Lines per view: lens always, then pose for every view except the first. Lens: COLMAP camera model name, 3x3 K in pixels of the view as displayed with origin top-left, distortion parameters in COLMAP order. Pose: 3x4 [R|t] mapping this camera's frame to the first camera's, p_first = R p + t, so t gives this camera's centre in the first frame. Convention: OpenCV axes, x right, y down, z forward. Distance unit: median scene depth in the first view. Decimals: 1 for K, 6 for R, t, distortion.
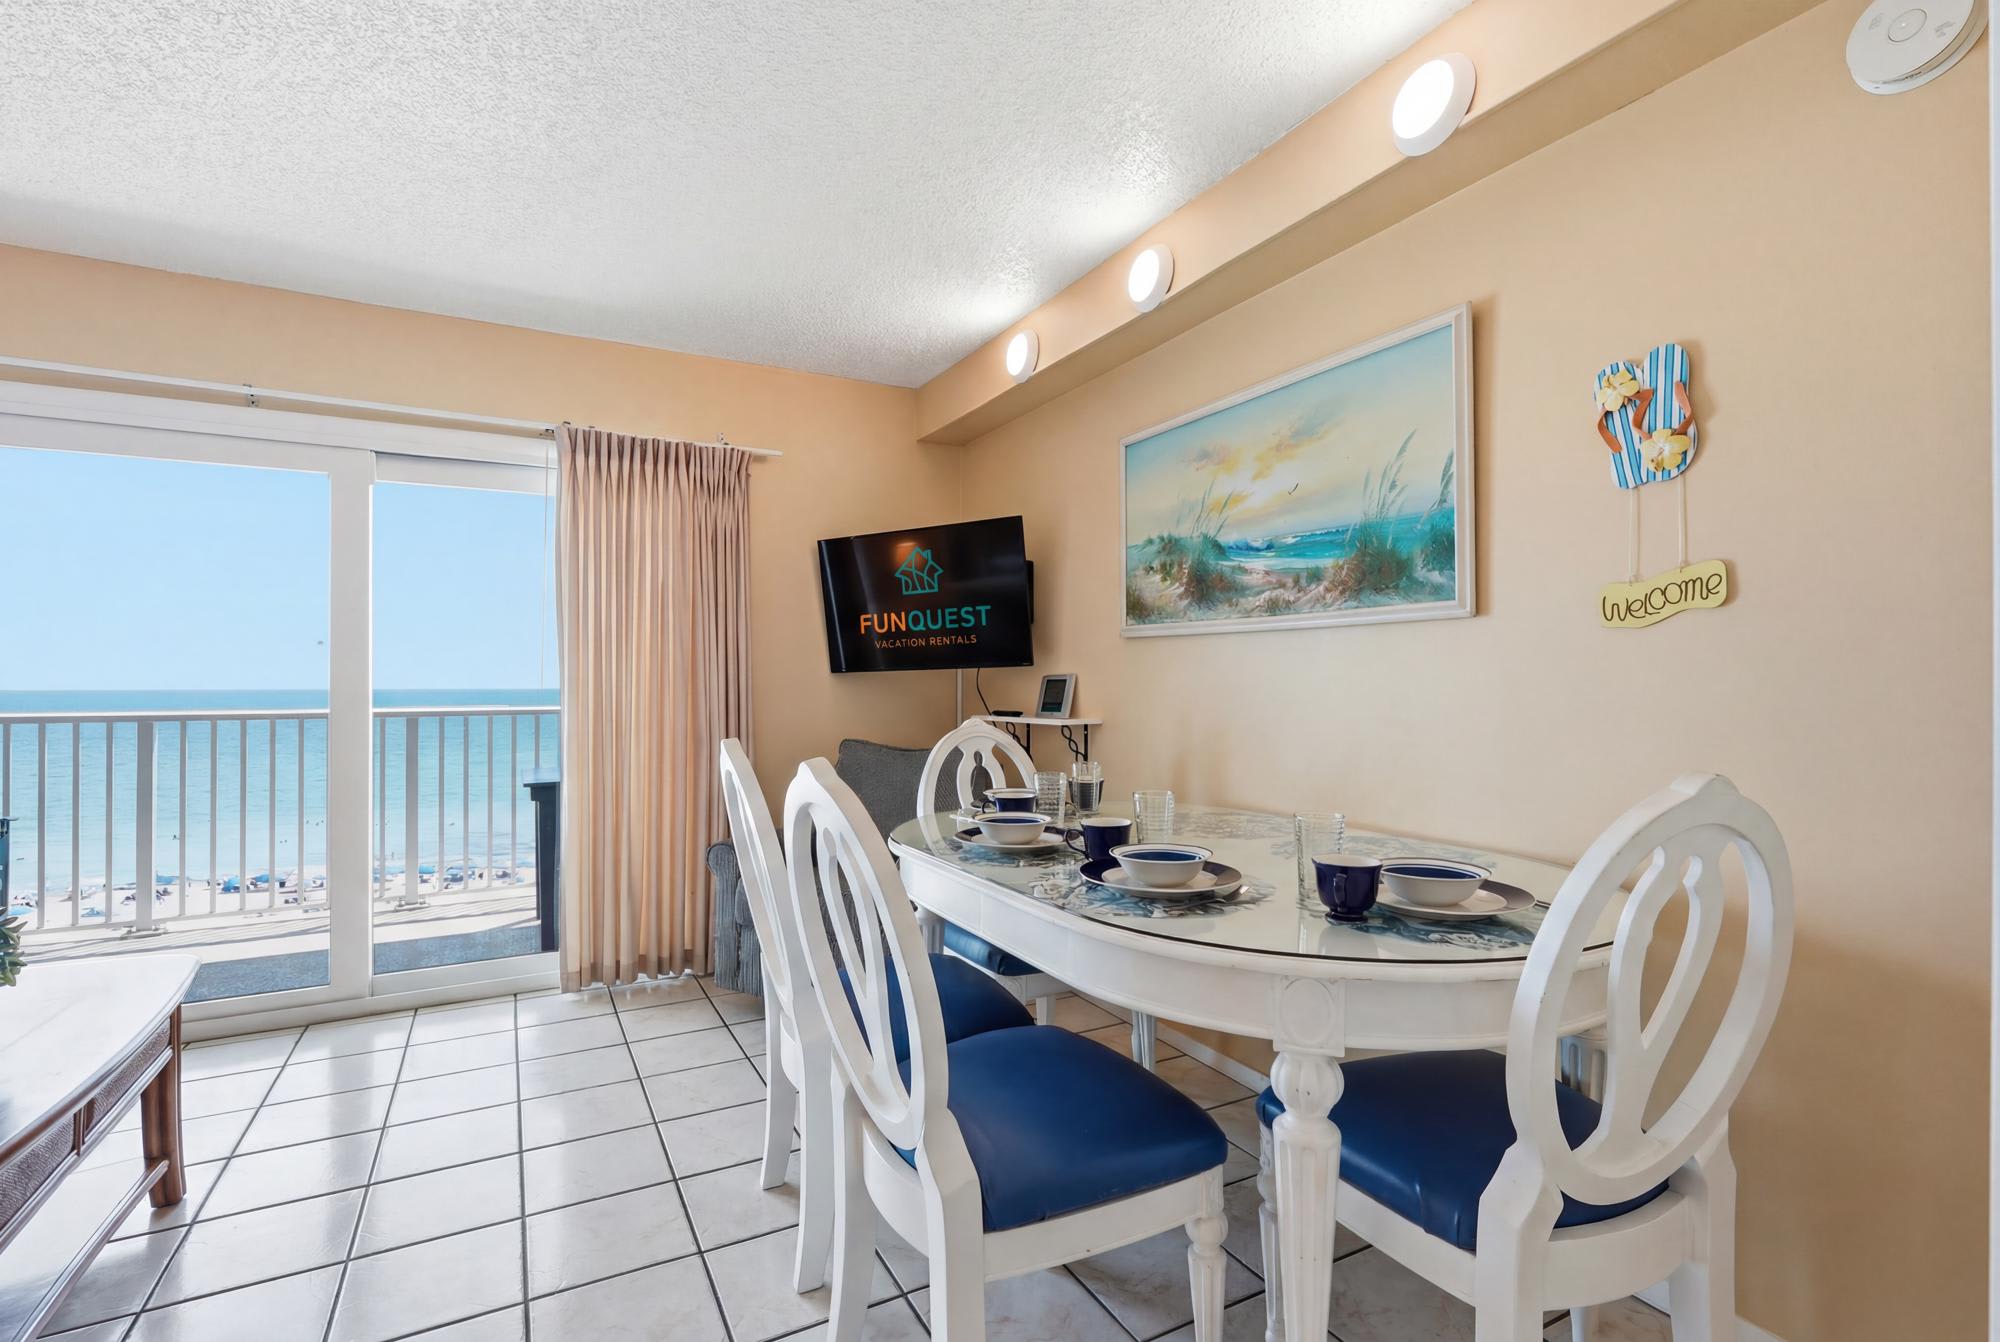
lens RADIAL K [[899.3, 0, 1005.6], [0, 899.3, 674.8], [0, 0, 1]] dist [-0.010575, 0.005194]
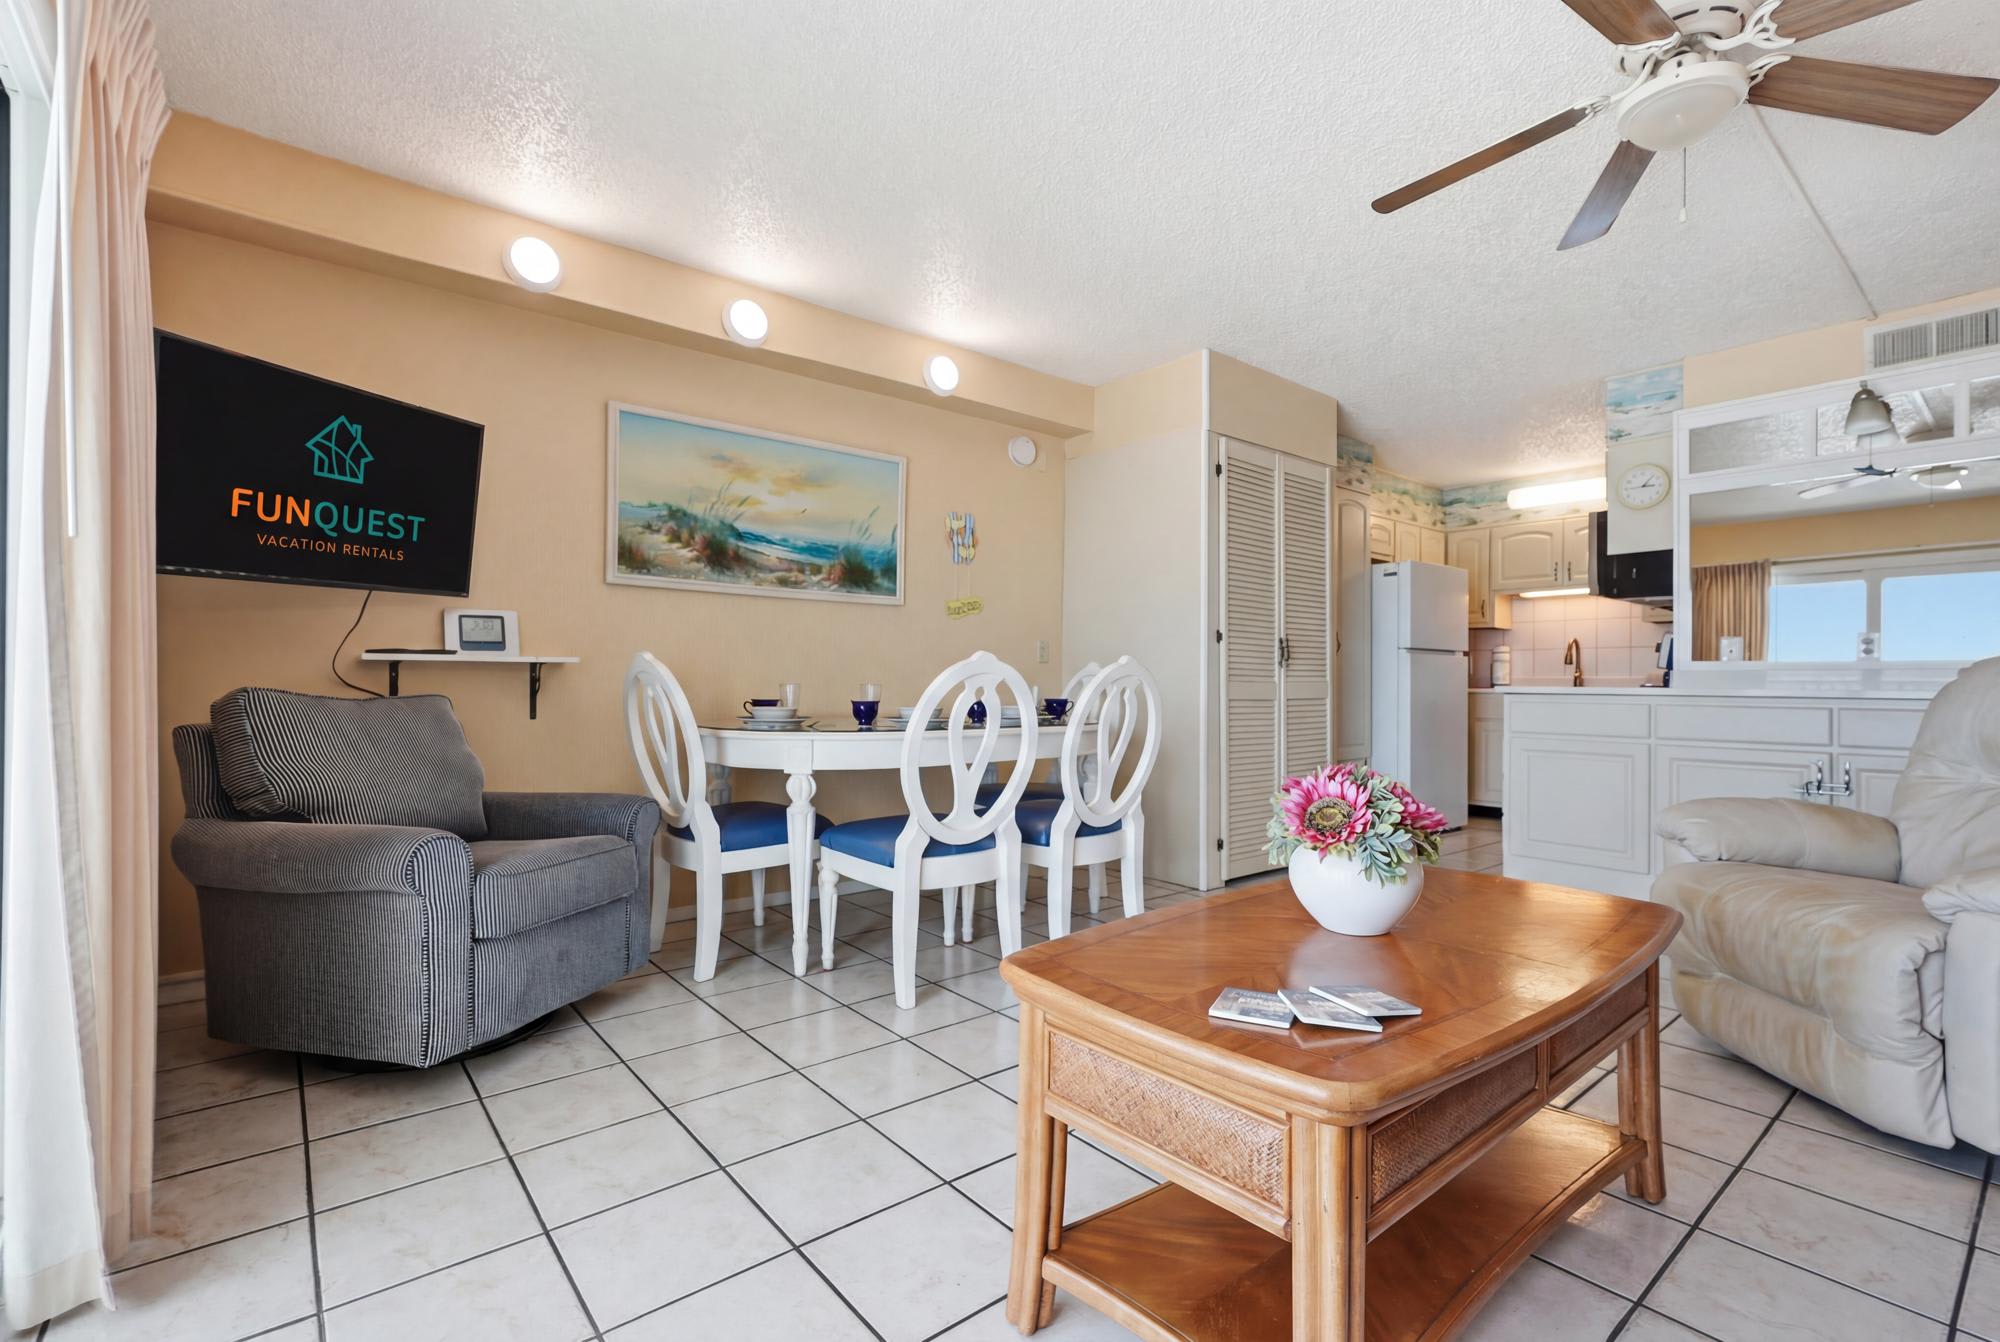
lens RADIAL K [[899.3, 0, 1005.6], [0, 899.3, 674.8], [0, 0, 1]] dist [-0.010575, 0.005194]
pose [[-0.184766, -0.004280, 0.982773, -1.114890], [-0.020298, 0.999794, 0.000538, 0.064545], [-0.982573, -0.019849, -0.184815, 0.788092]]
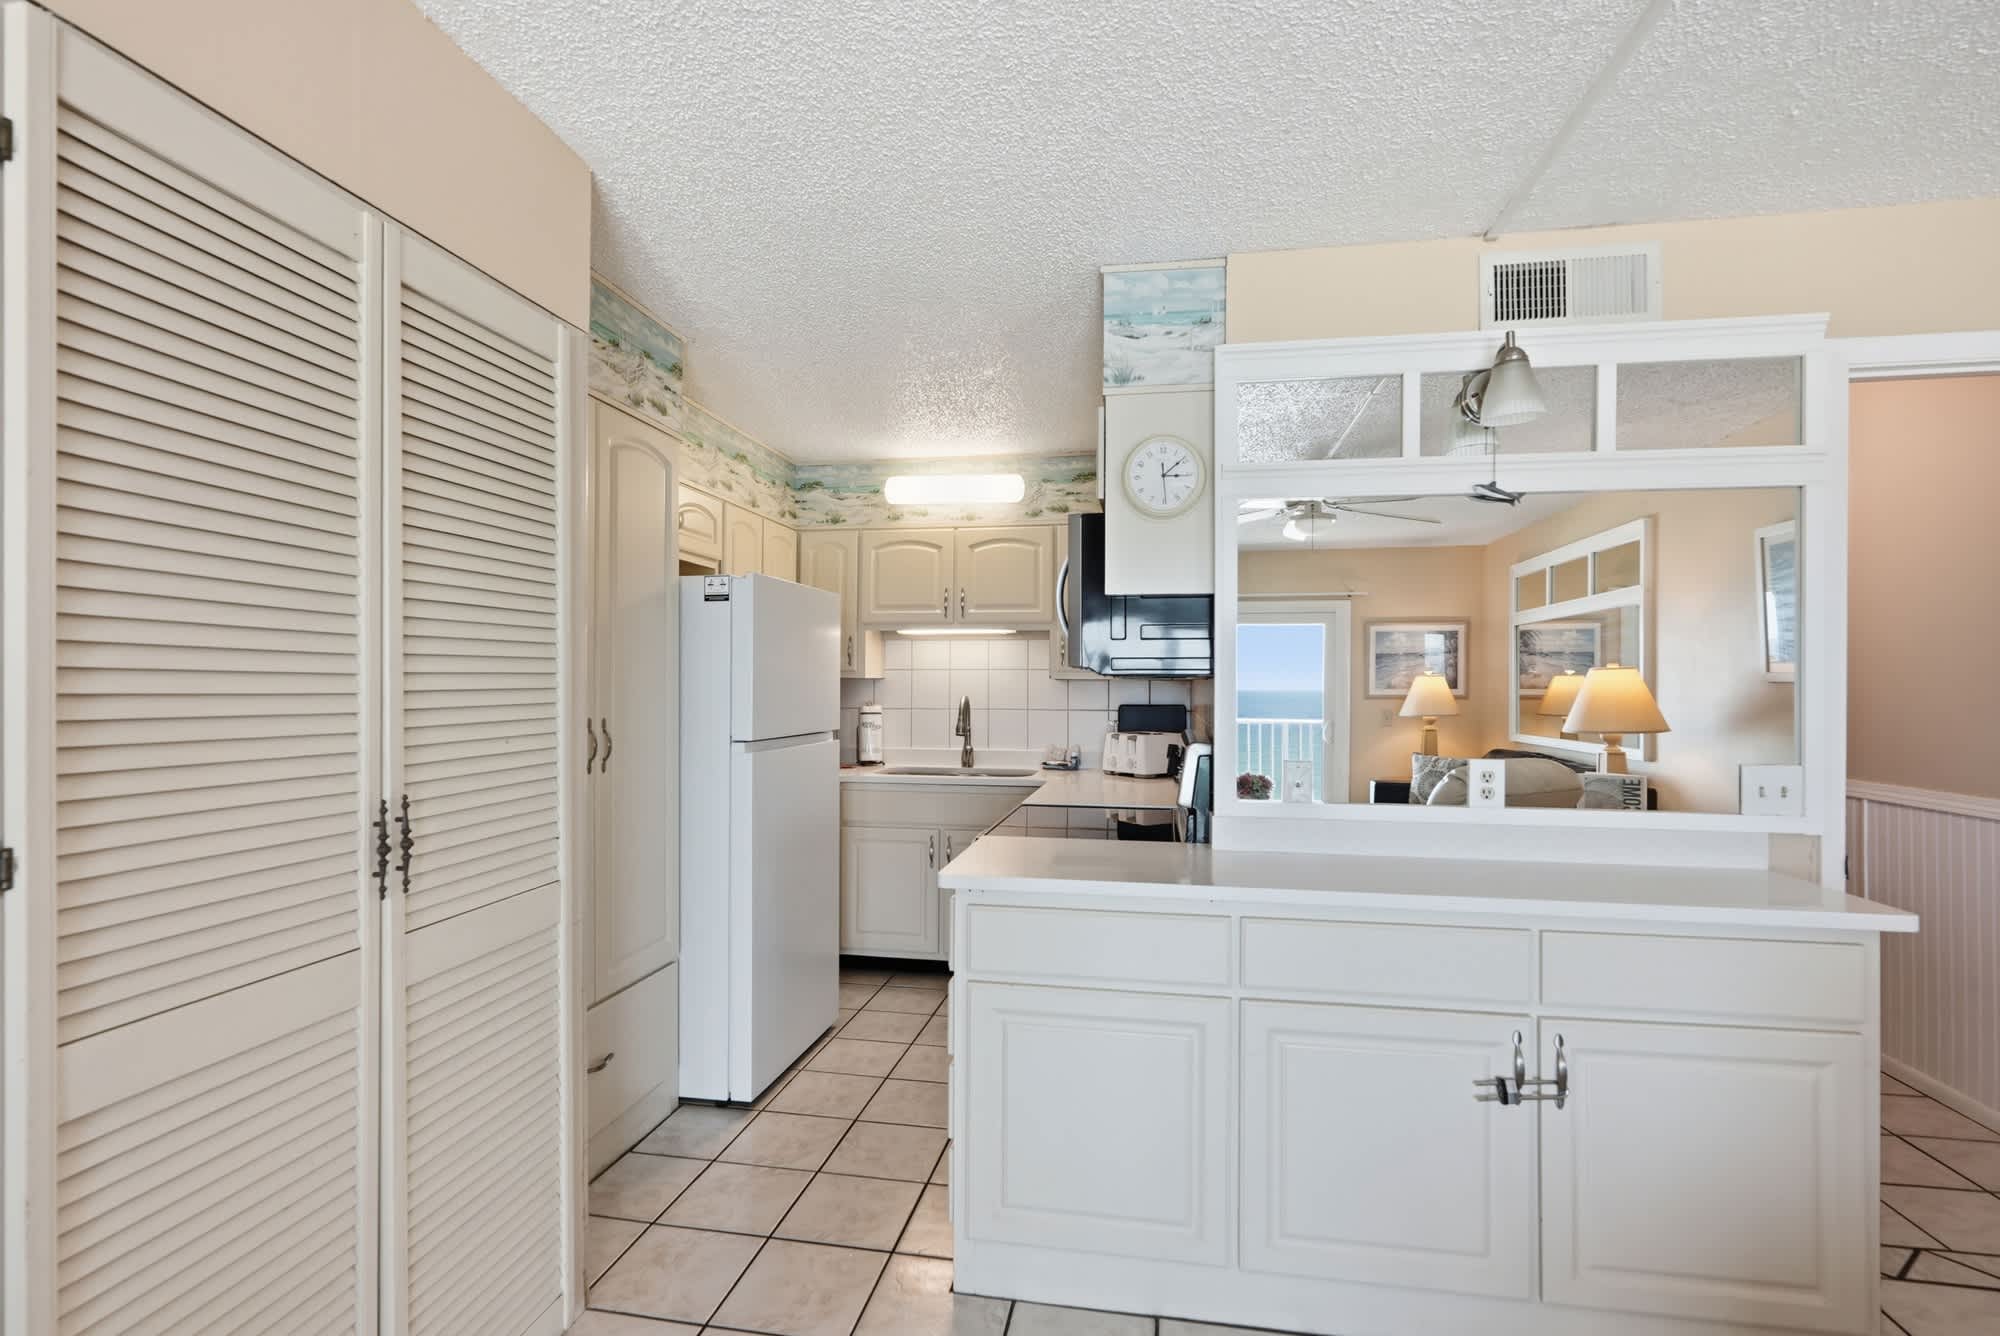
lens RADIAL K [[918.0, 0, 1004.1], [0, 918.0, 677.3], [0, 0, 1]] dist [-0.010771, 0.005944]
pose [[-0.780702, -0.010505, 0.624815, -0.240189], [-0.019817, 0.999772, -0.007952, -0.079533], [-0.624589, -0.018590, -0.780732, 0.205103]]
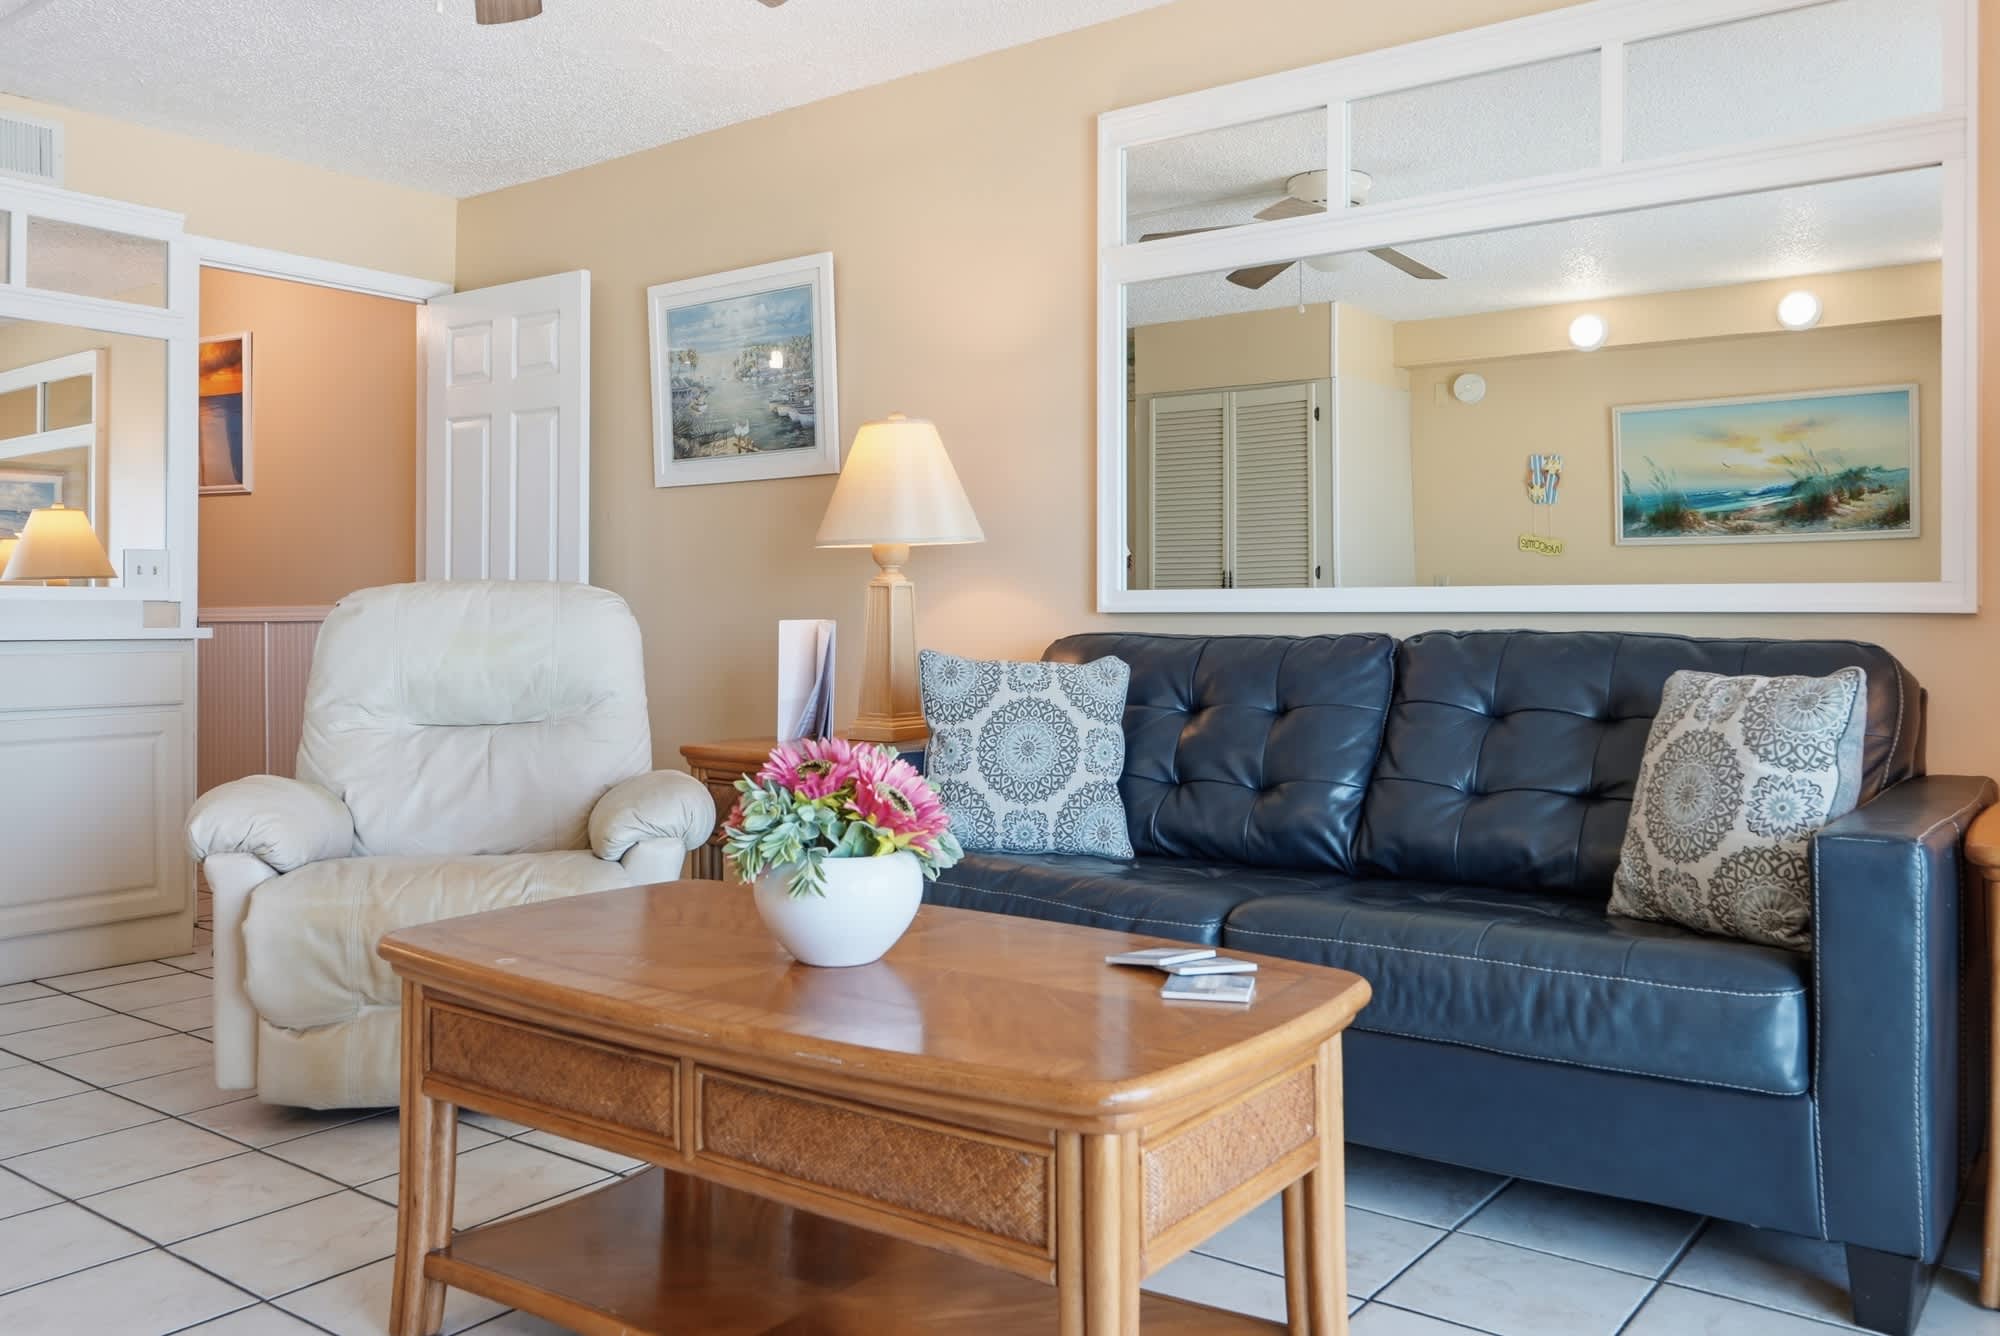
lens RADIAL K [[1569.5, 0, 1007.7], [0, 1569.5, 605.8], [0, 0, 1]] dist [-0.000220, 0.002130]
pose [[-0.911298, -0.010648, -0.411610, -0.415860], [-0.001159, 0.999728, -0.023294, 0.074518], [0.411746, -0.020751, -0.911062, 1.149681]]
